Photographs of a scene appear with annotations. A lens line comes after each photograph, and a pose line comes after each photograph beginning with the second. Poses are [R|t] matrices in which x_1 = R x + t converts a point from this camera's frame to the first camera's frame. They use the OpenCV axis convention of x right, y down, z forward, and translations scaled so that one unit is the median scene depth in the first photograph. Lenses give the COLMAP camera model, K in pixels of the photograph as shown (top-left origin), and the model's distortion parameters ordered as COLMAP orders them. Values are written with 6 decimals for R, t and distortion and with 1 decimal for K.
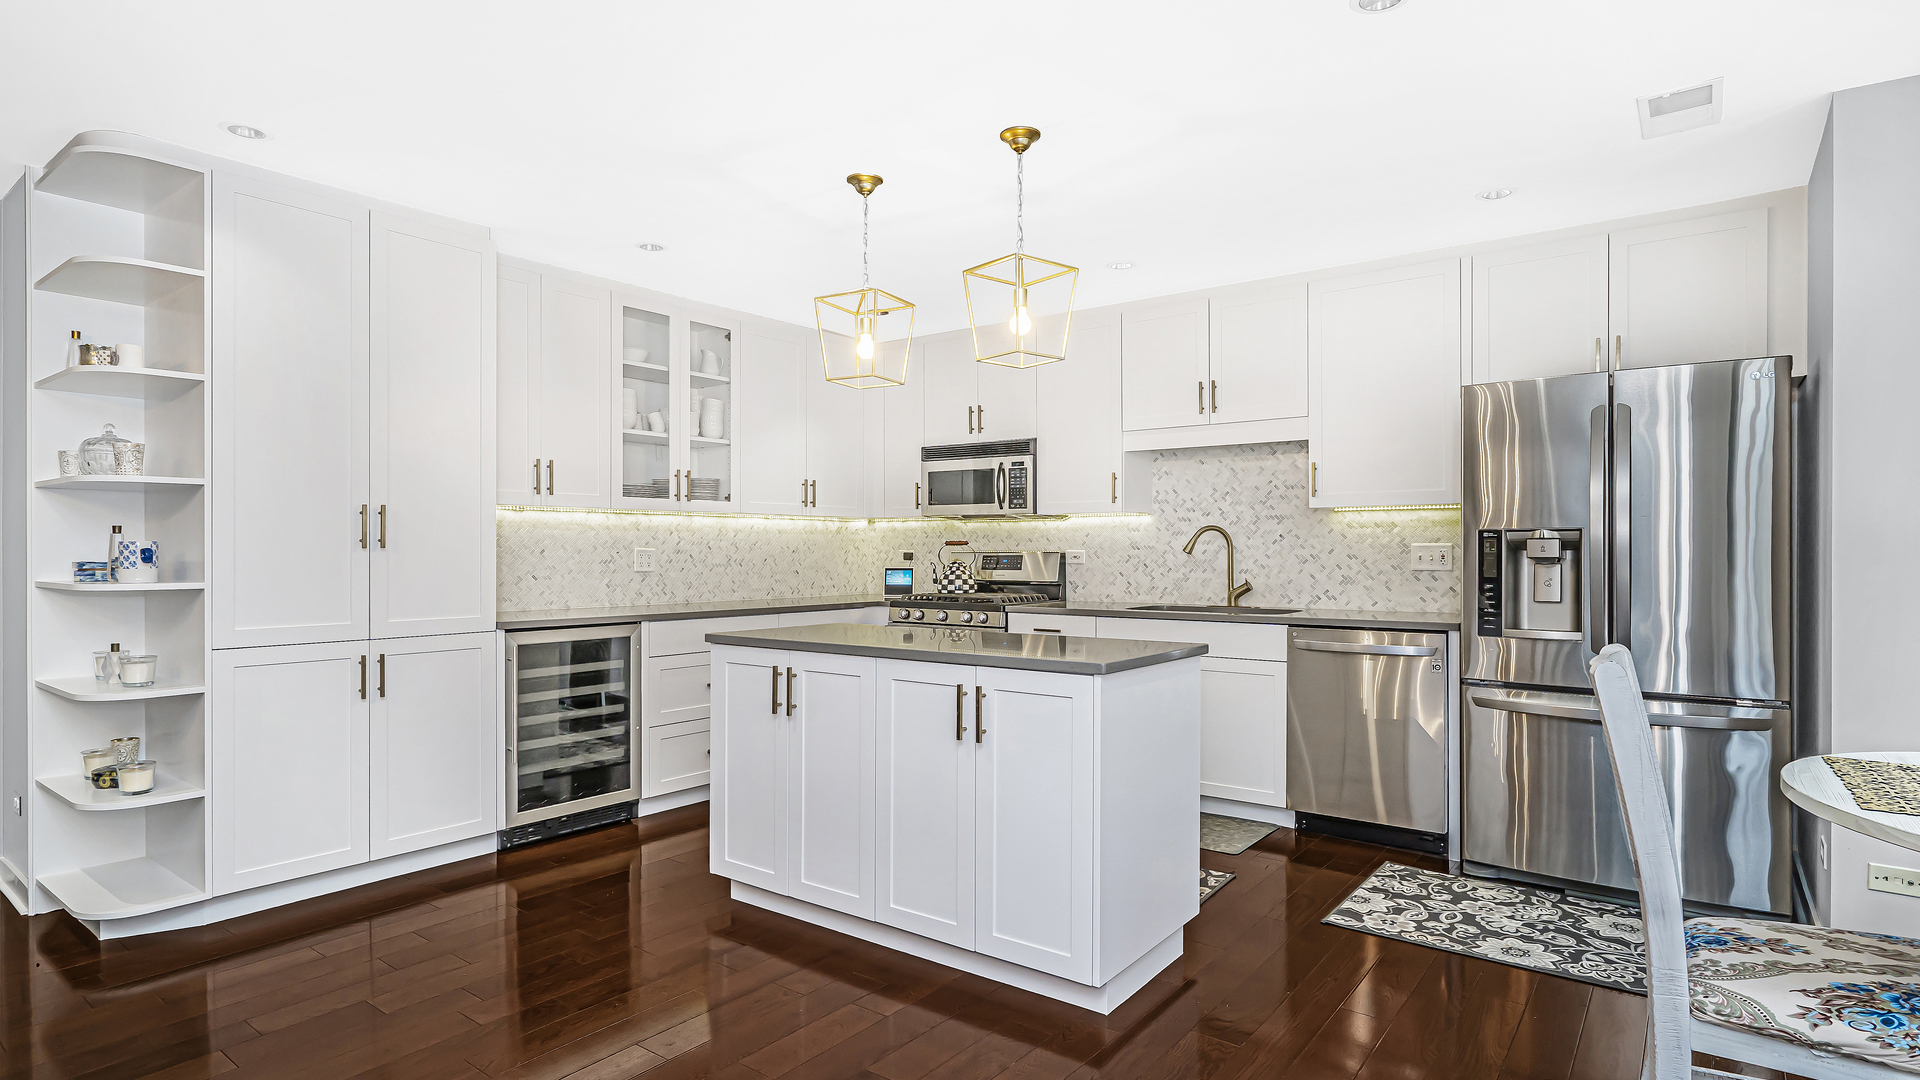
lens RADIAL K [[993.0, 0, 958.3], [0, 993.0, 527.8], [0, 0, 1]] dist [-0.005243, 0.011056]
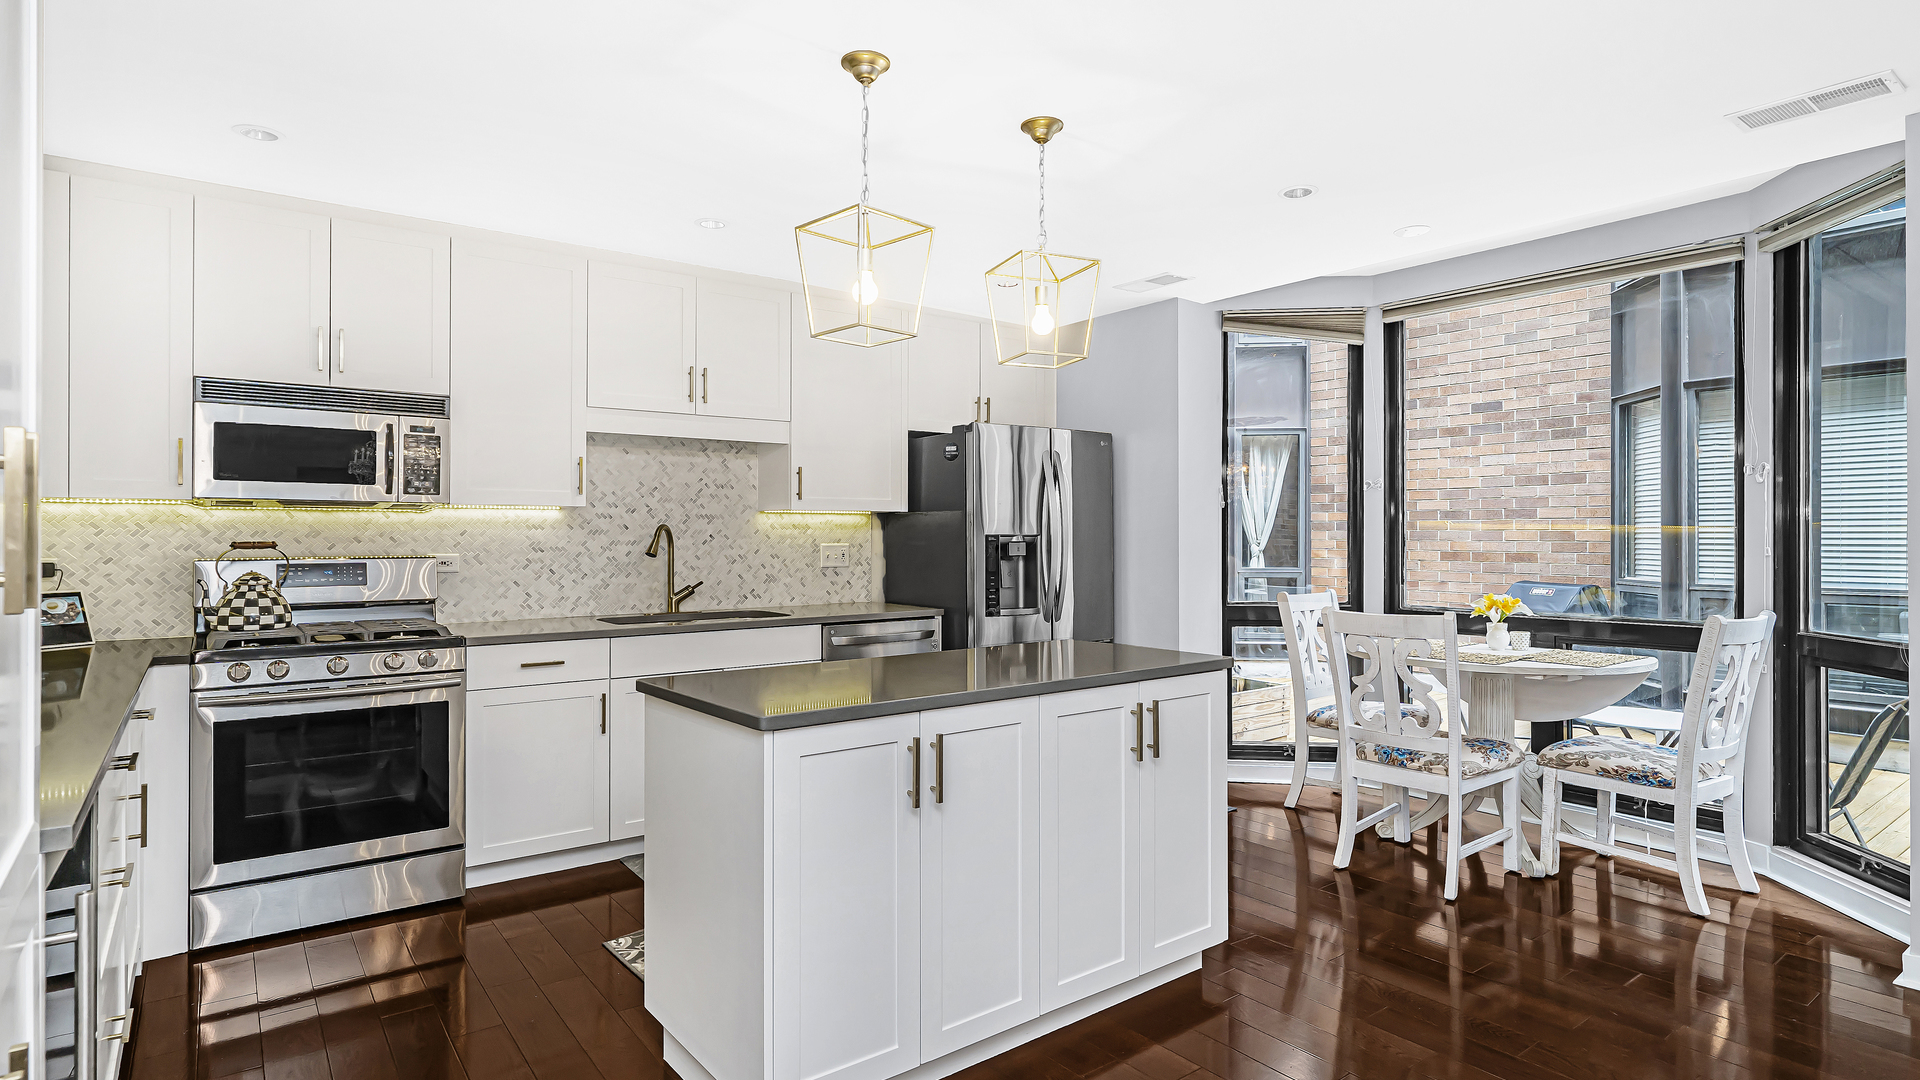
lens RADIAL K [[993.0, 0, 958.3], [0, 993.0, 527.8], [0, 0, 1]] dist [-0.005243, 0.011056]
pose [[0.276898, 0.009899, 0.960848, -0.528232], [-0.016297, 0.999851, -0.005604, 0.001541], [-0.960761, -0.014108, 0.277019, 0.483275]]
